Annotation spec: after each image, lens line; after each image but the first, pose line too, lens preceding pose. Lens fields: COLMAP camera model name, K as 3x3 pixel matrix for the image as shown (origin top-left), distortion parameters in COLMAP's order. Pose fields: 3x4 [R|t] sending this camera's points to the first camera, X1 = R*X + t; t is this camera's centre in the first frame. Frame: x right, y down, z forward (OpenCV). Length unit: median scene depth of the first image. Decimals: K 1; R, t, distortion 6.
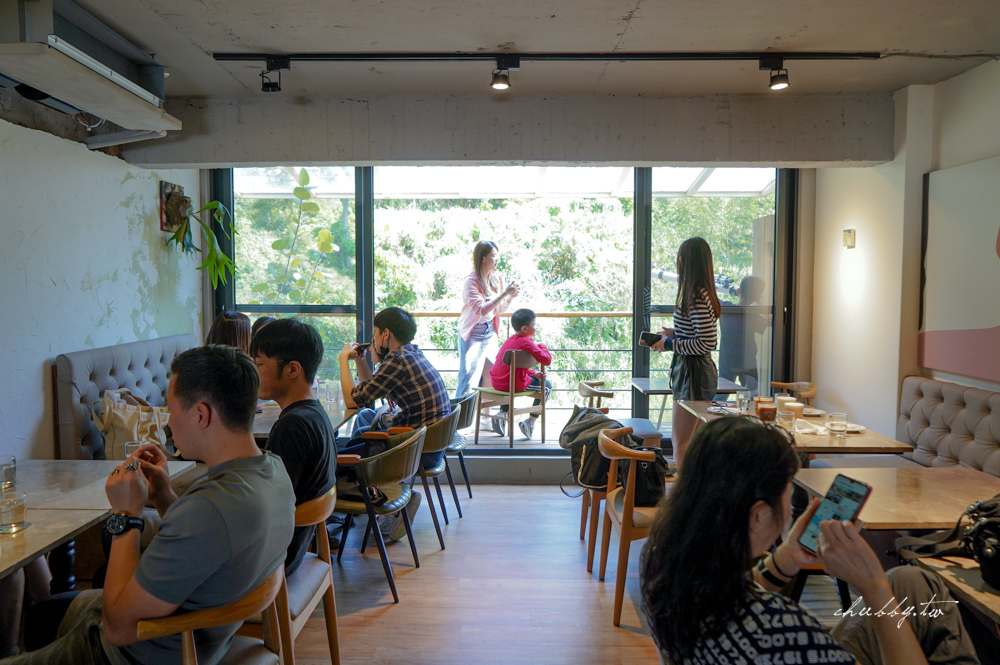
lens RADIAL K [[708.2, 0, 500.0], [0, 708.2, 333.1], [0, 0, 1]] dist [-0.024046, 0.005117]
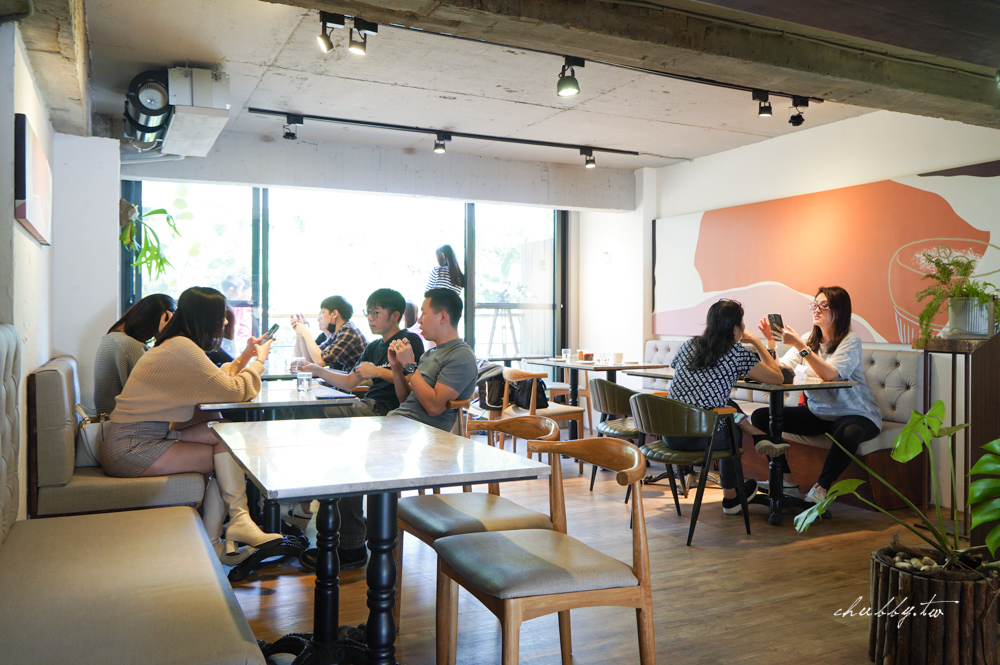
lens RADIAL K [[793.0, 0, 499.0], [0, 793.0, 330.2], [0, 0, 1]] dist [0.009583, 0.001551]
pose [[0.895488, -0.004822, 0.445059, -0.664530], [0.025707, 0.998832, -0.040903, 0.122426], [-0.444342, 0.048070, 0.894566, -0.611823]]
